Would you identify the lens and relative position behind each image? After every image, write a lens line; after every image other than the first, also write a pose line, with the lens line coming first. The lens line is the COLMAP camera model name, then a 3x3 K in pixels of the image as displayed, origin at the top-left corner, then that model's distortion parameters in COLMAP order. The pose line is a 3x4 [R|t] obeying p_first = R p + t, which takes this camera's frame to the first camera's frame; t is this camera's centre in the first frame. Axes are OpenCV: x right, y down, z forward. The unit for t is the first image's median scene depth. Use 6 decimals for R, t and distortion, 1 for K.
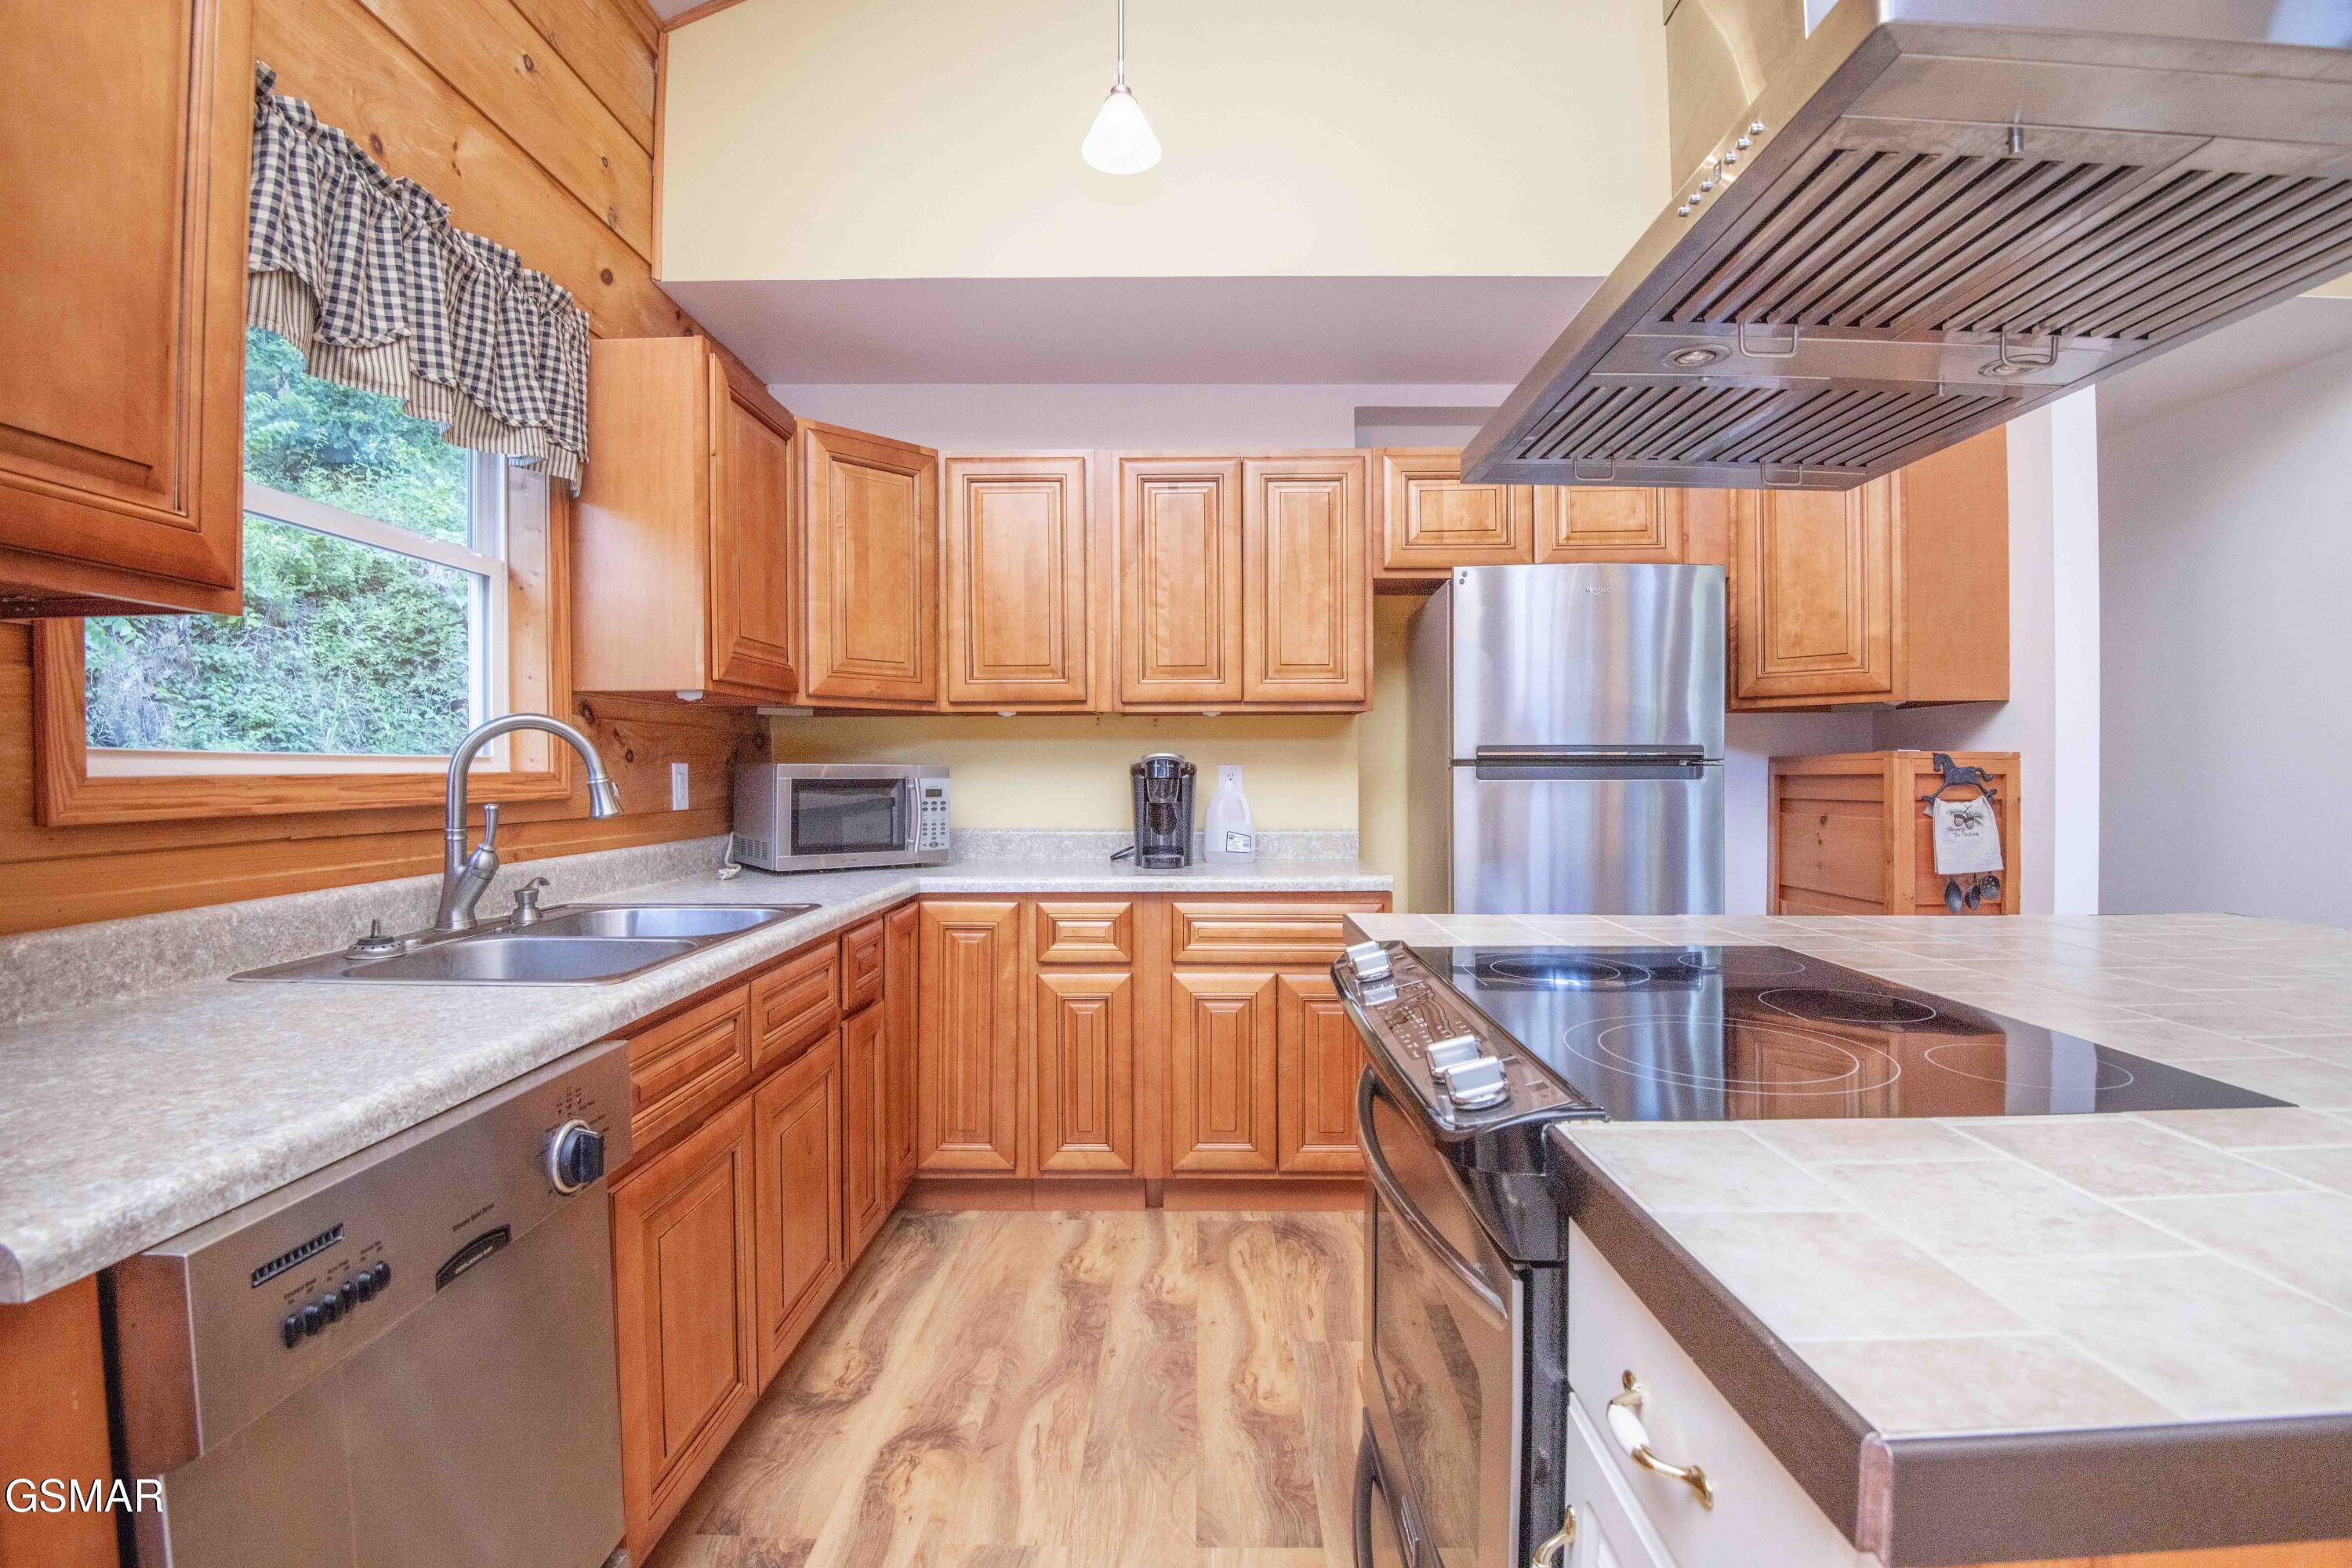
lens RADIAL K [[1088.7, 0, 1175.8], [0, 1088.7, 779.9], [0, 0, 1]] dist [-0.015368, -0.014054]
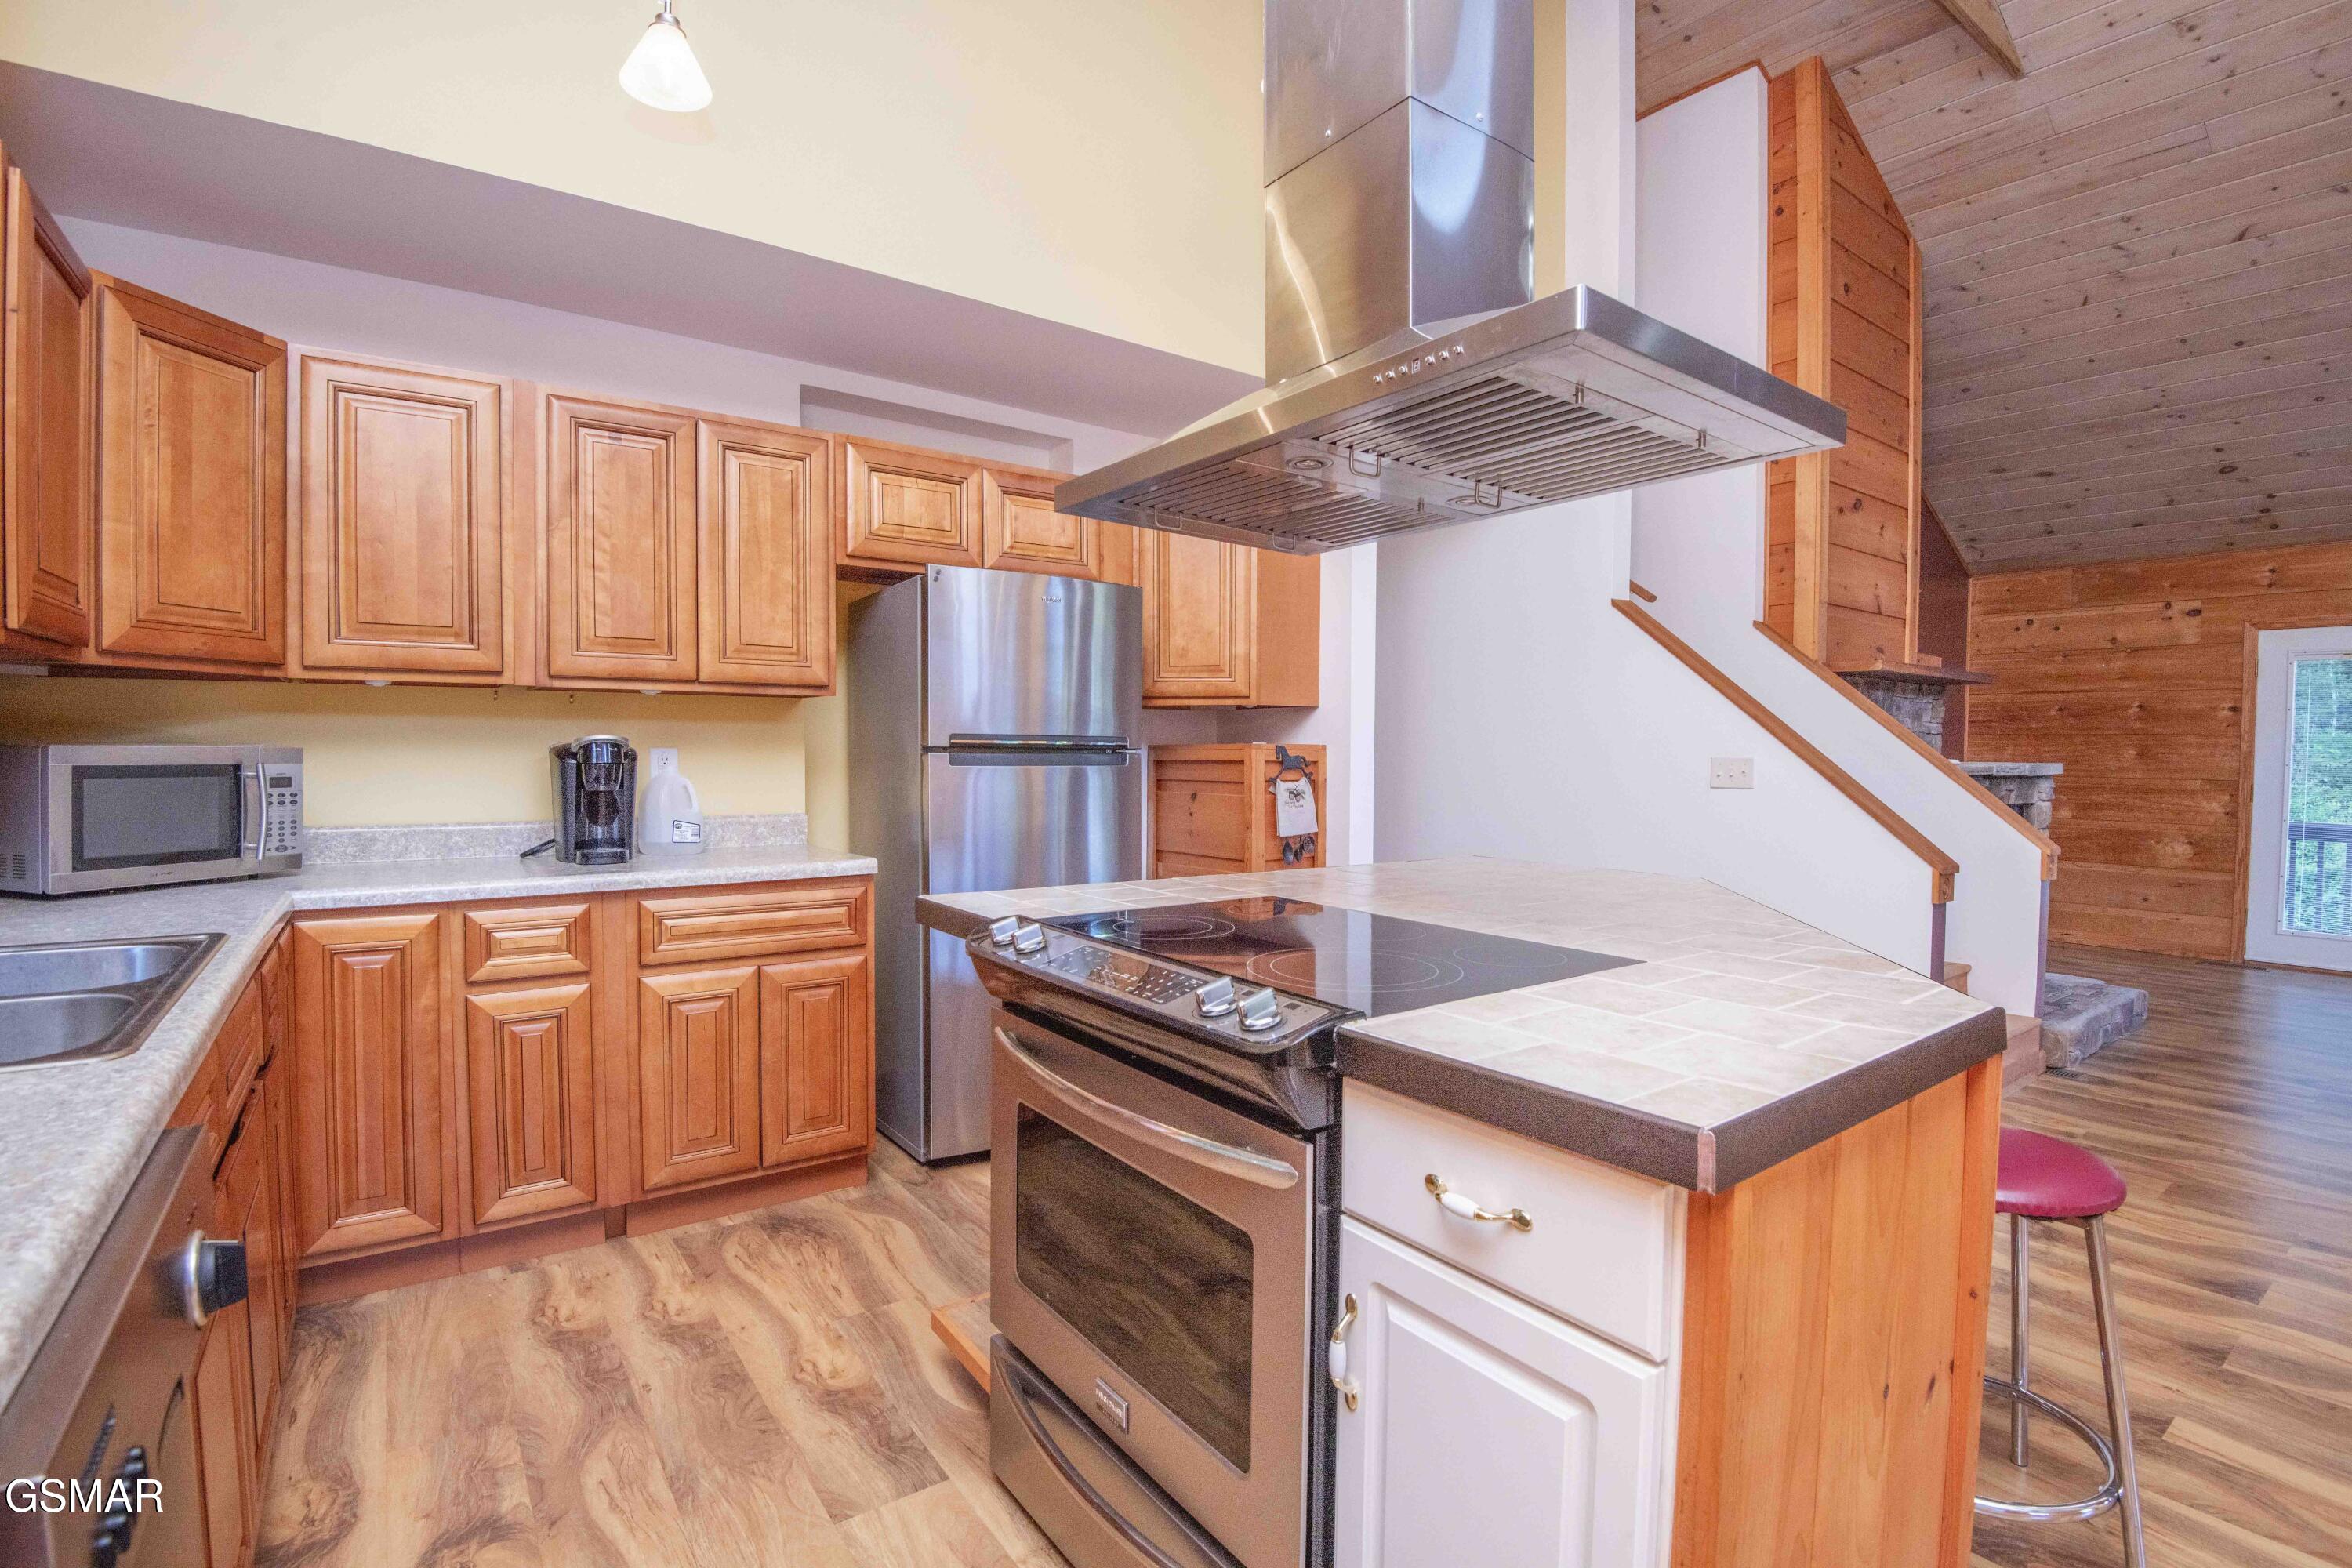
lens RADIAL K [[1088.7, 0, 1189.5], [0, 1088.7, 784.3], [0, 0, 1]] dist [-0.015368, -0.014054]
pose [[0.802288, -0.010892, 0.596837, -0.170401], [-0.003900, 0.999717, 0.023487, -0.007894], [-0.596924, -0.021172, 0.802018, -0.002483]]
